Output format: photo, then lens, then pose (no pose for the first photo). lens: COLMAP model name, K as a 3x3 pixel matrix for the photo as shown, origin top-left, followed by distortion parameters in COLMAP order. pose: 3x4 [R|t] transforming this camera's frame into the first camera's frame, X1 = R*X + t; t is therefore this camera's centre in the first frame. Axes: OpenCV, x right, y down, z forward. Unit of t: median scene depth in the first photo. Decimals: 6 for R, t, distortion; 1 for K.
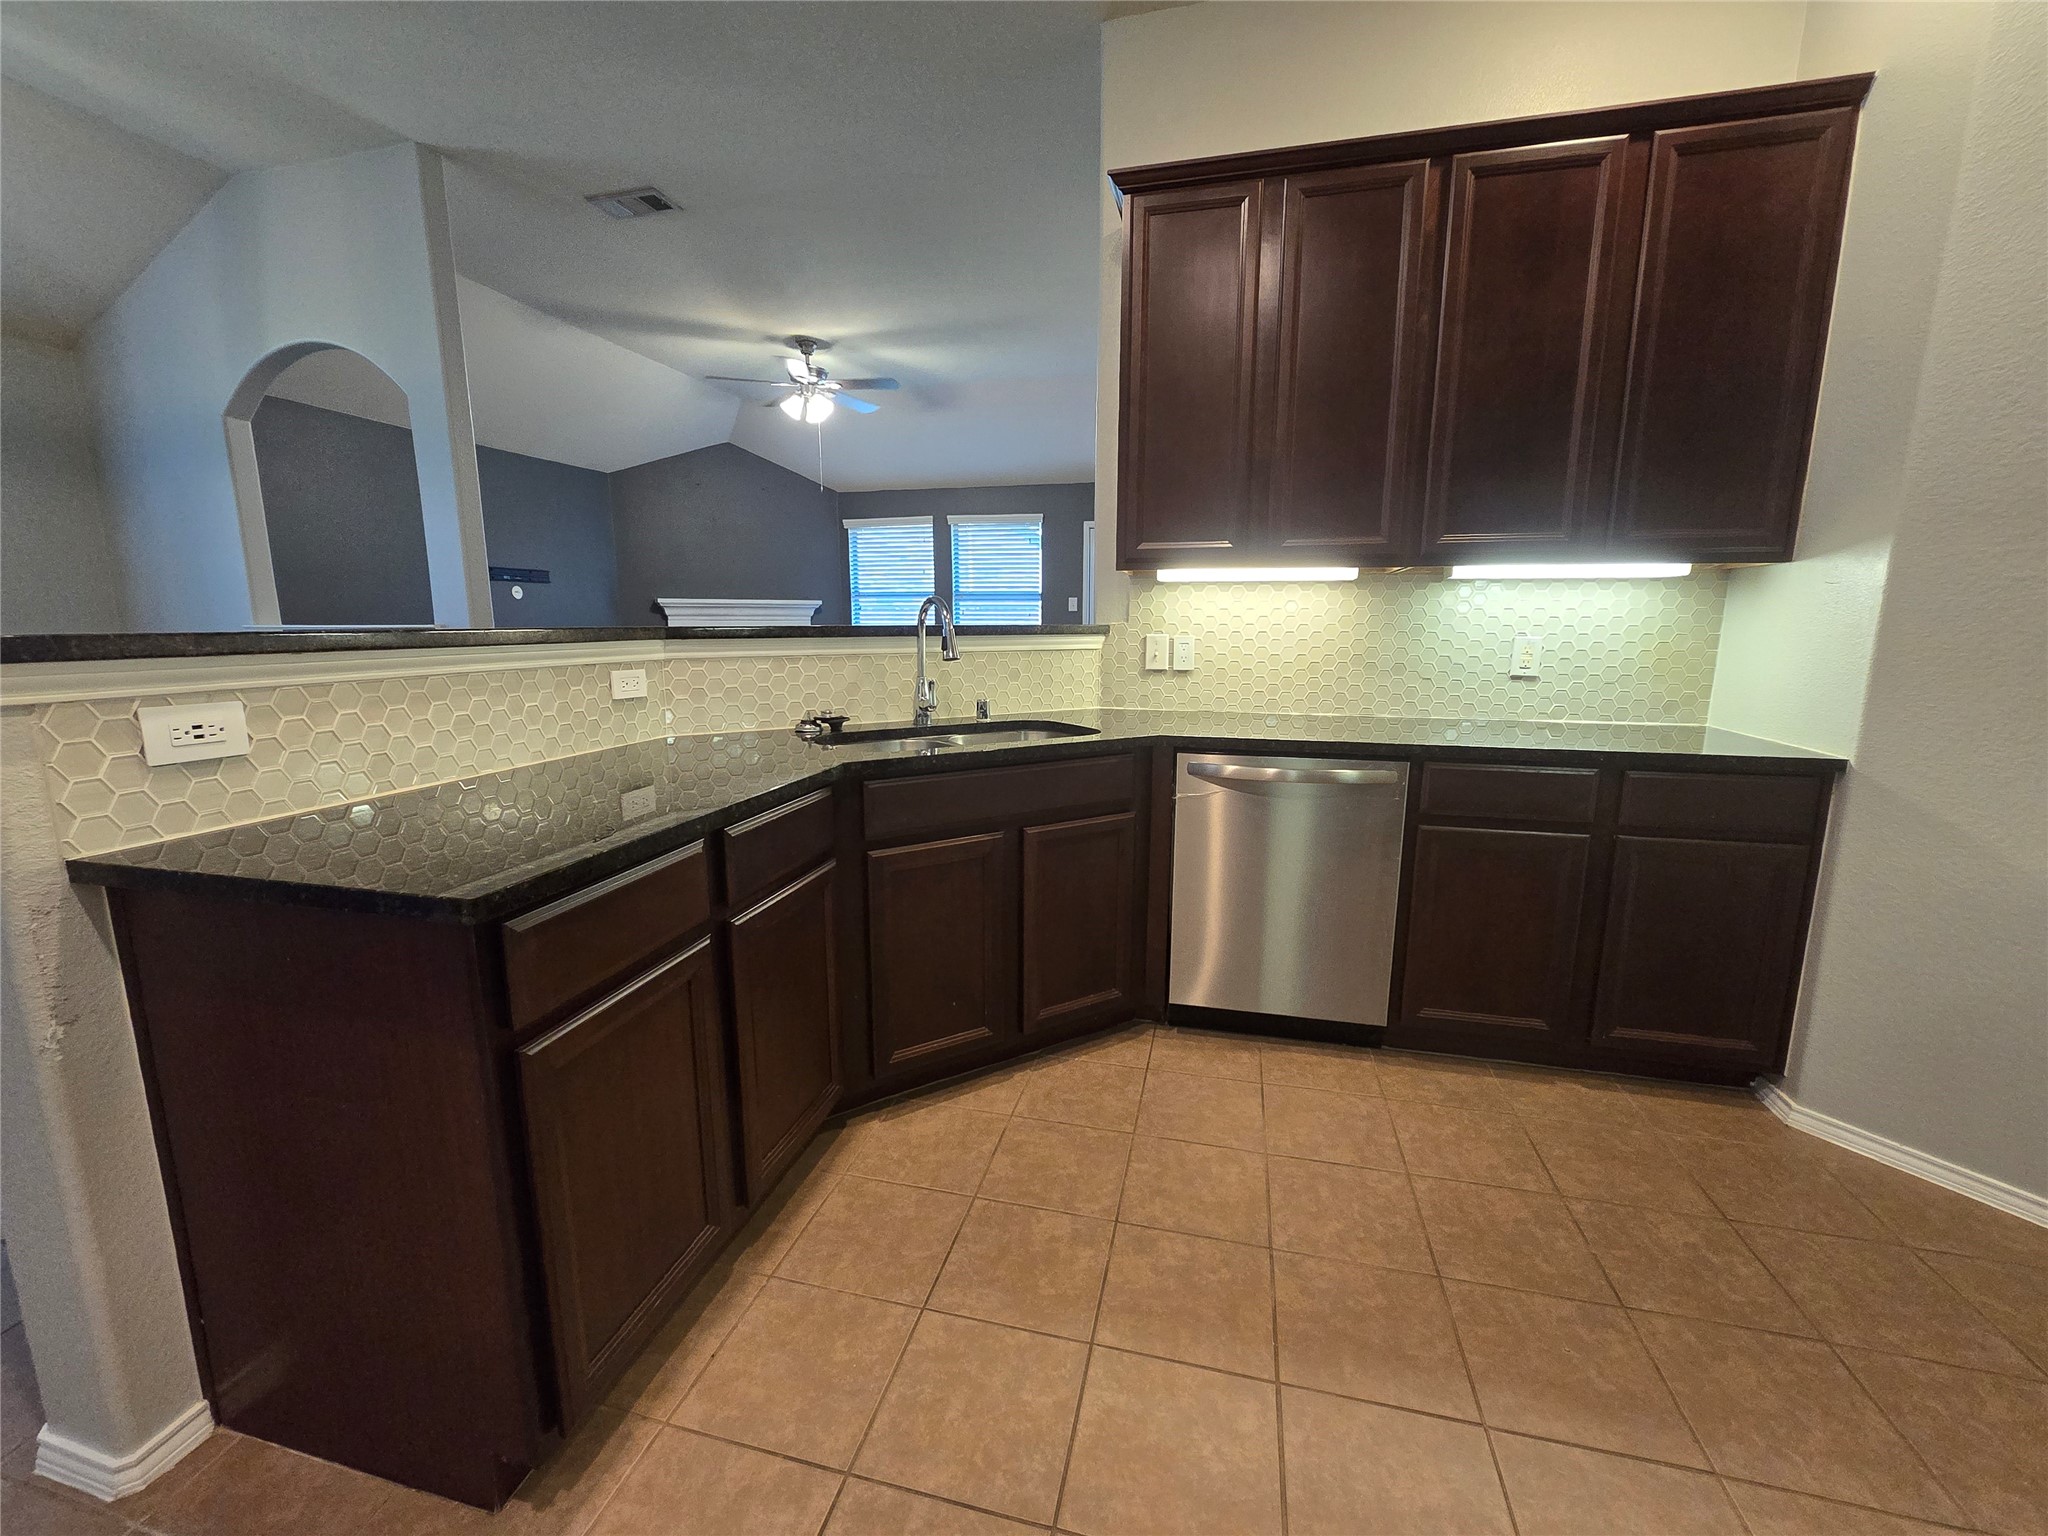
lens RADIAL K [[835.2, 0, 1024.5], [0, 835.2, 761.4], [0, 0, 1]] dist [-0.001560, 0.001365]
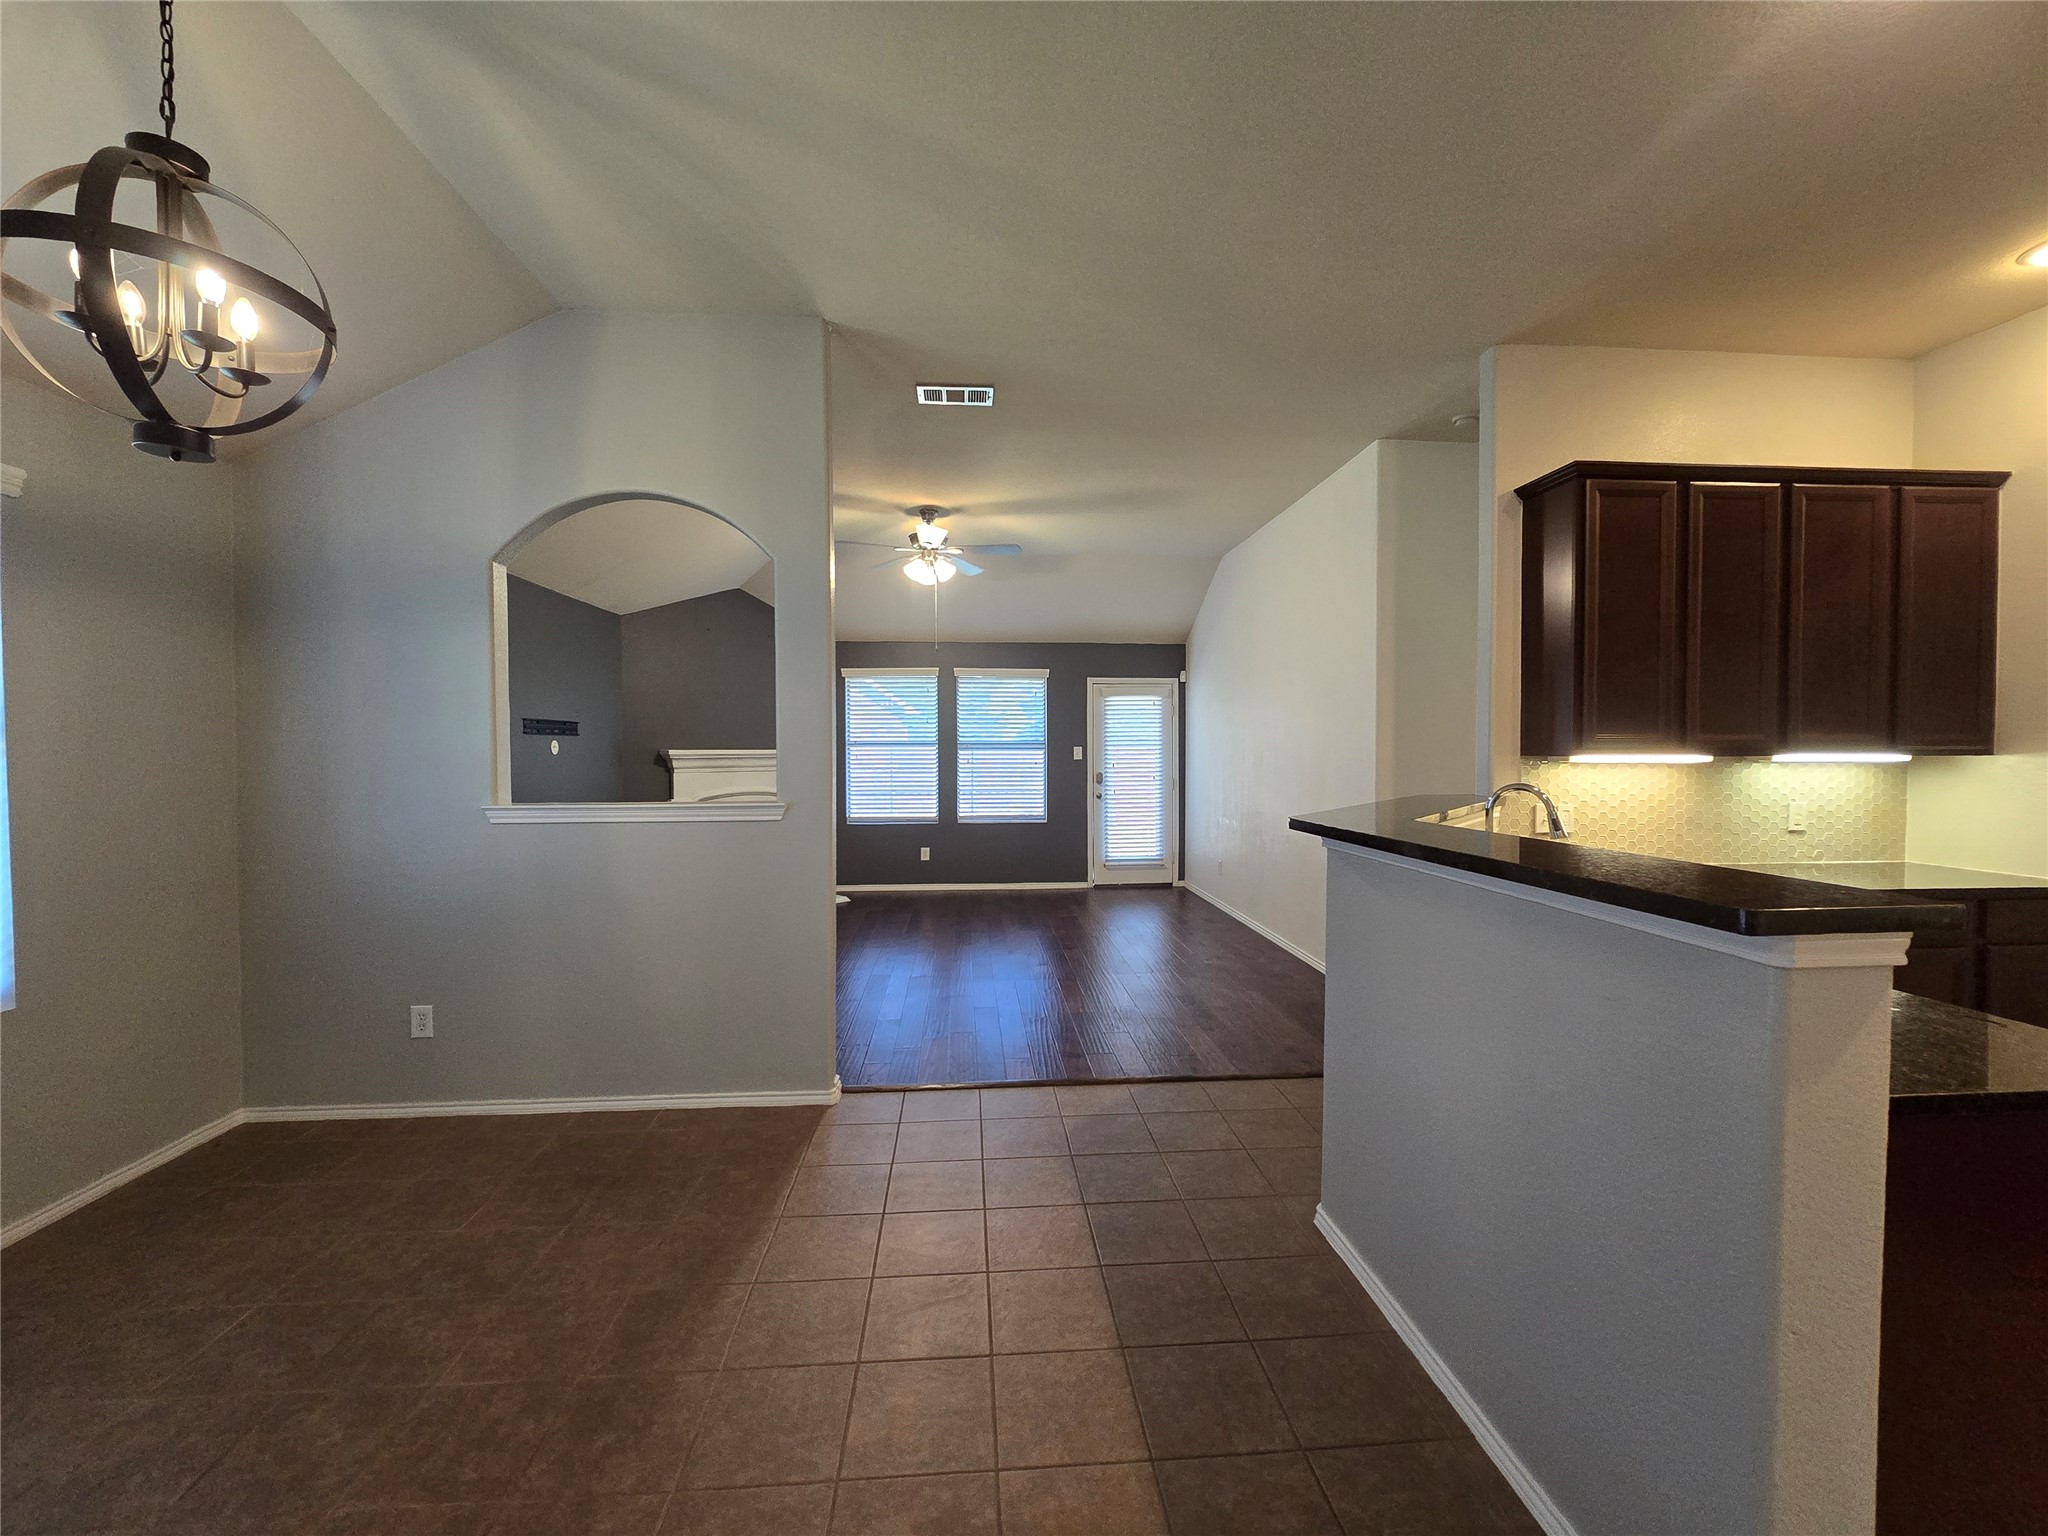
lens RADIAL K [[835.2, 0, 1033.1], [0, 835.2, 770.5], [0, 0, 1]] dist [-0.001560, 0.001365]
pose [[0.949945, -0.011007, 0.312224, -0.459024], [0.055600, 0.989382, -0.134285, -0.038805], [-0.307431, 0.144923, 0.940470, 0.038867]]
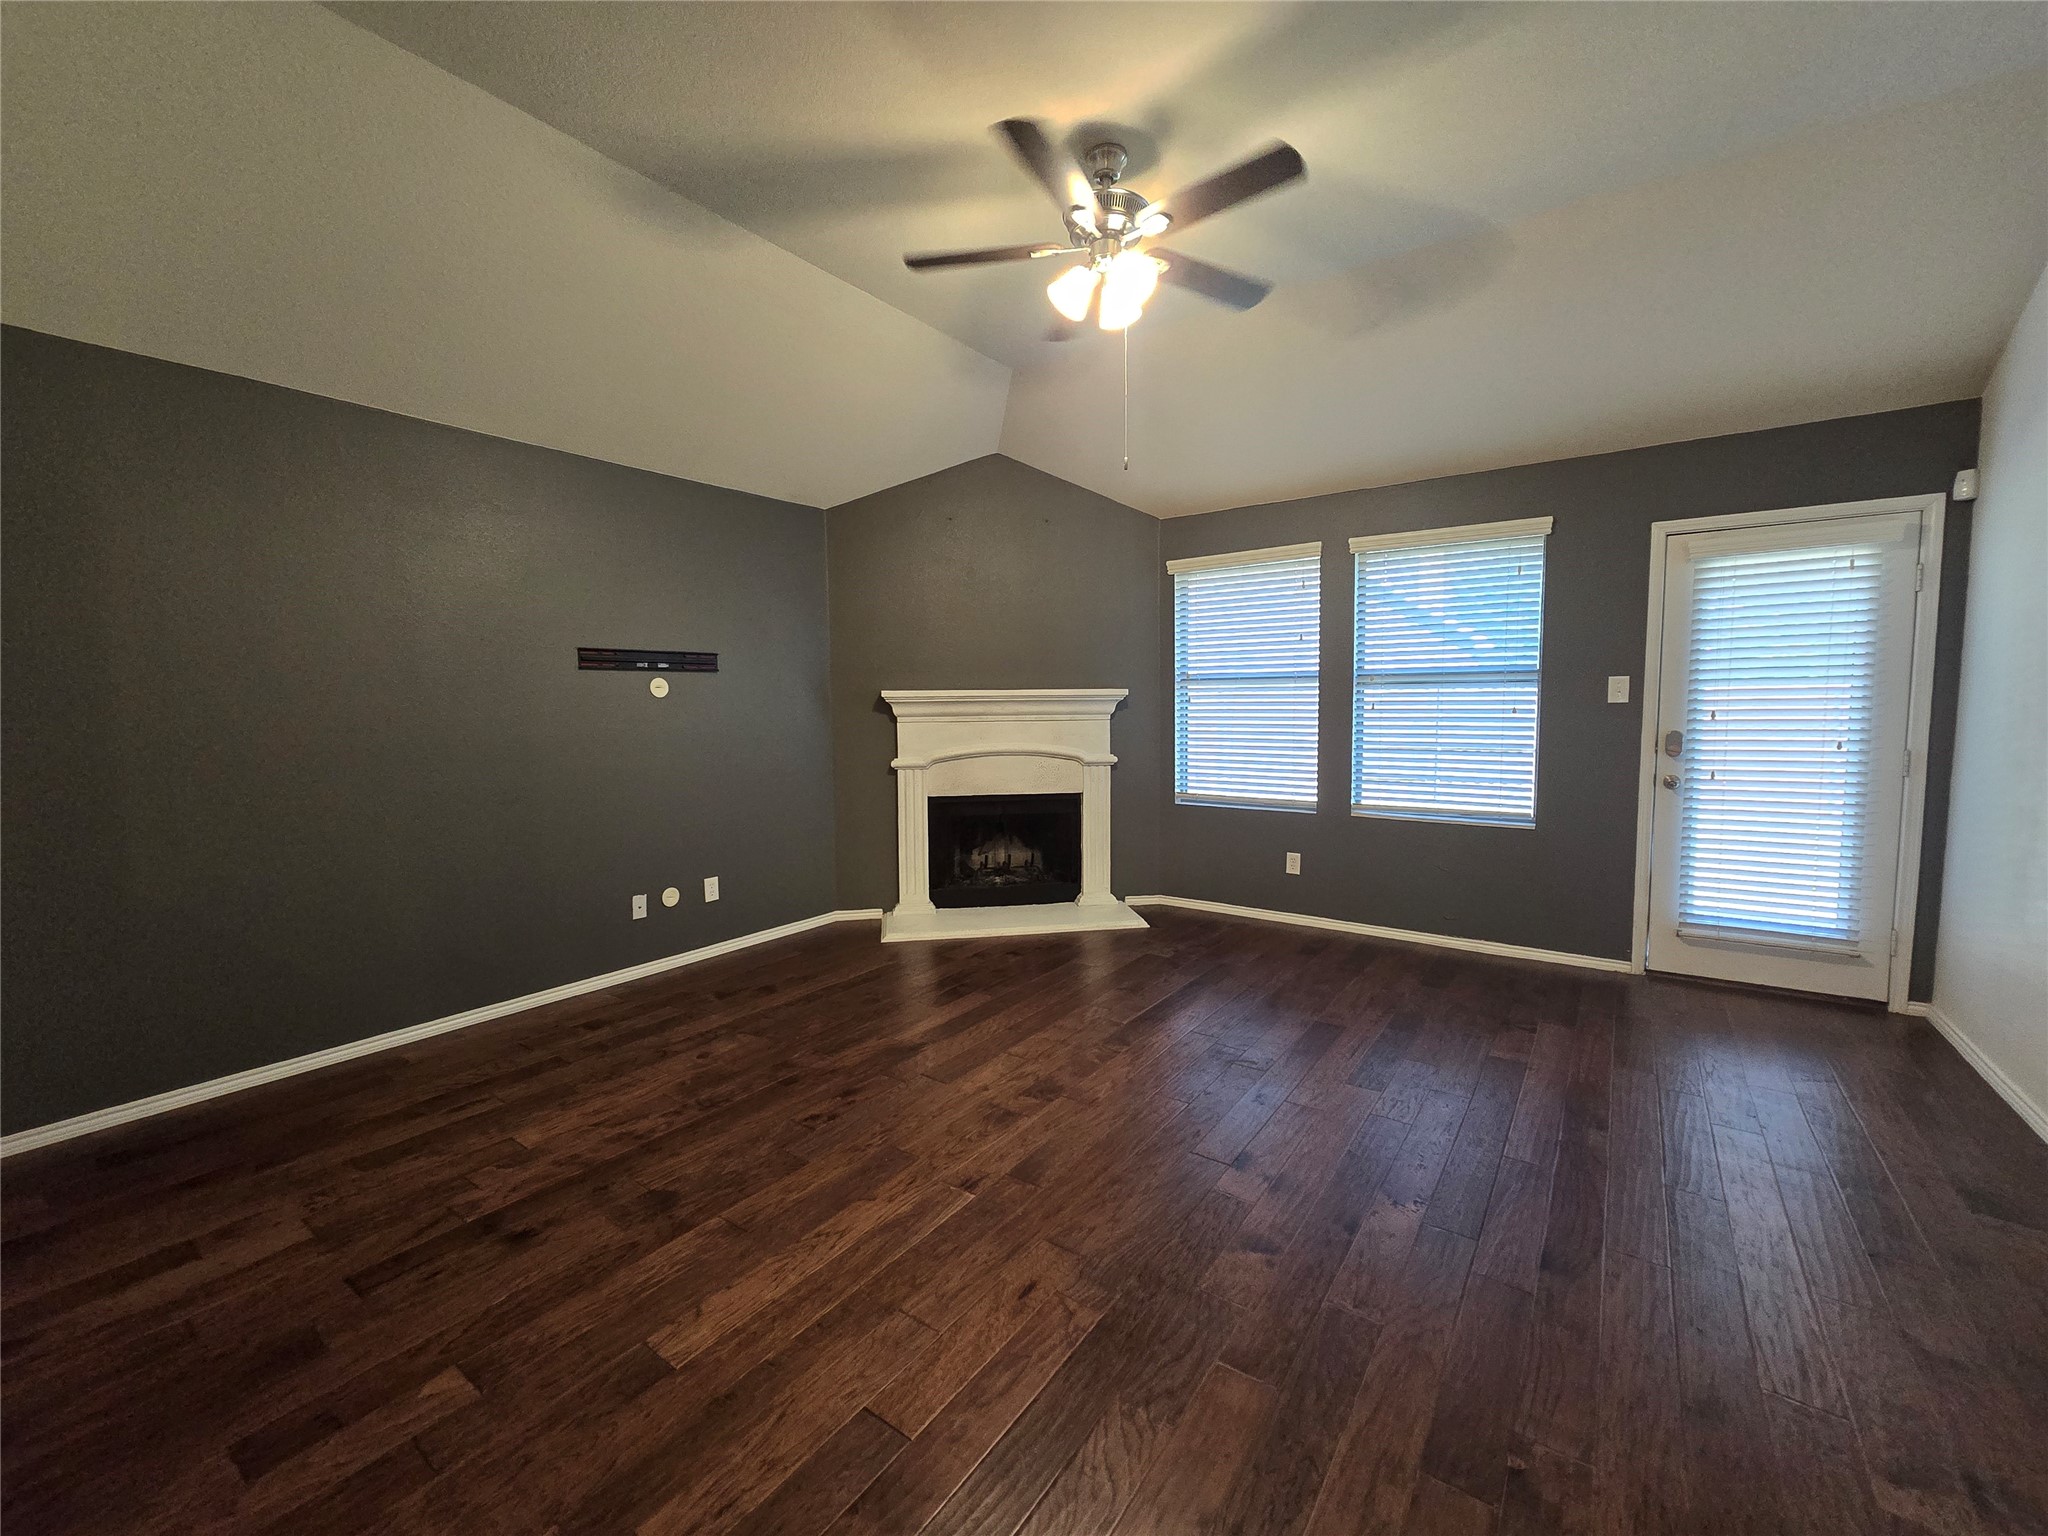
lens RADIAL K [[835.2, 0, 1018.0], [0, 835.2, 770.3], [0, 0, 1]] dist [-0.001560, 0.001365]
pose [[0.928102, 0.020928, -0.371736, -0.124902], [-0.051597, 0.996015, -0.072745, -0.120153], [0.368732, 0.086695, 0.925484, 0.578494]]
